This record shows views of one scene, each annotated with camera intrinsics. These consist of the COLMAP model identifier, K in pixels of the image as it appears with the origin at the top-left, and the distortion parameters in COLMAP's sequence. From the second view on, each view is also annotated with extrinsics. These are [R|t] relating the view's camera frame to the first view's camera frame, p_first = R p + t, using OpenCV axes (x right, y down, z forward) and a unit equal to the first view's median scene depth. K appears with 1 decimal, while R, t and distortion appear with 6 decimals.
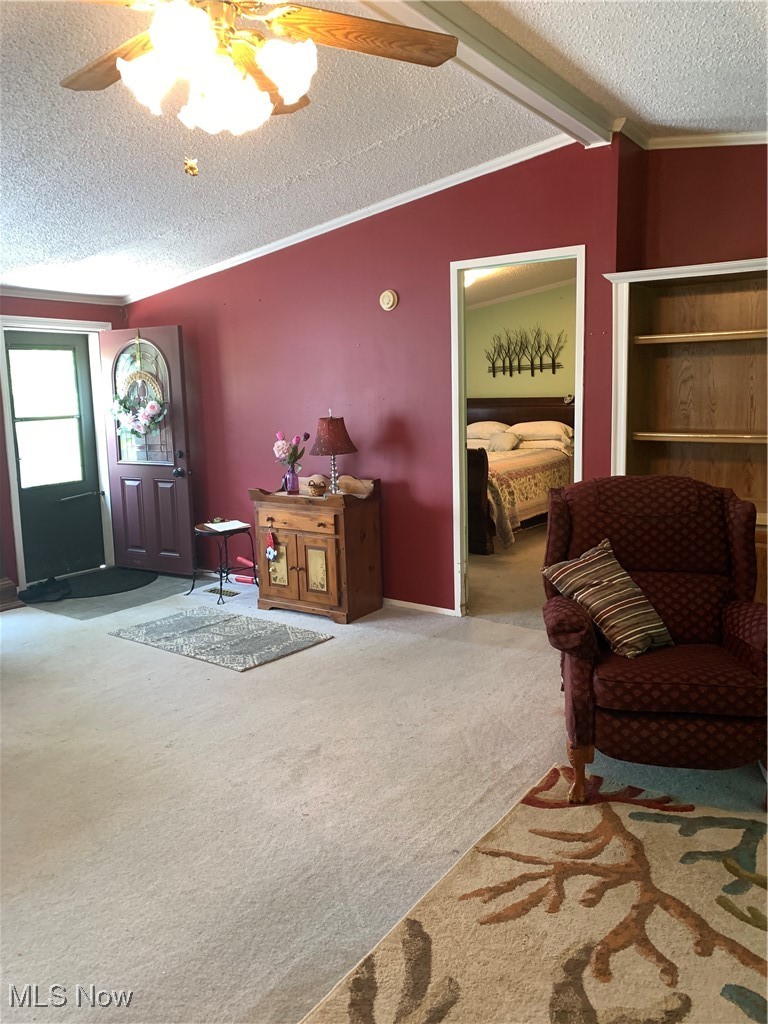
lens RADIAL K [[781.7, 0, 376.2], [0, 781.7, 514.4], [0, 0, 1]] dist [0.013989, -0.017449]
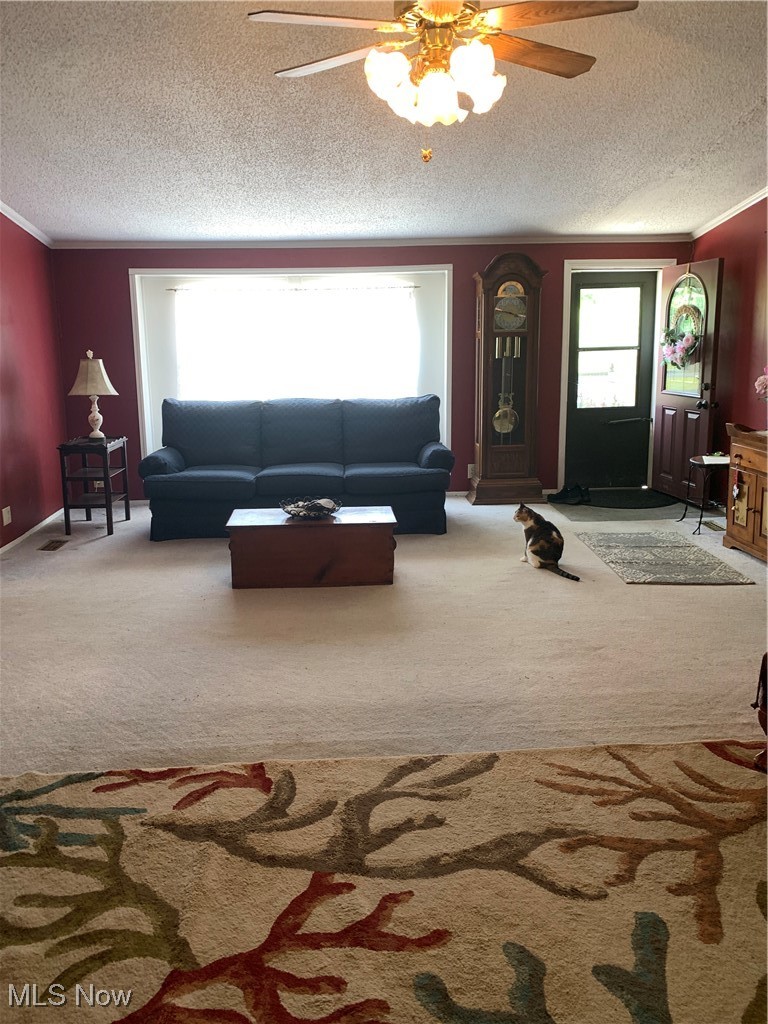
lens RADIAL K [[781.7, 0, 384.5], [0, 781.7, 505.6], [0, 0, 1]] dist [0.013989, -0.017449]
pose [[0.631614, 0.178245, -0.754515, 0.508971], [-0.126135, 0.983871, 0.126839, -0.002715], [0.764953, 0.015058, 0.643910, 0.040196]]
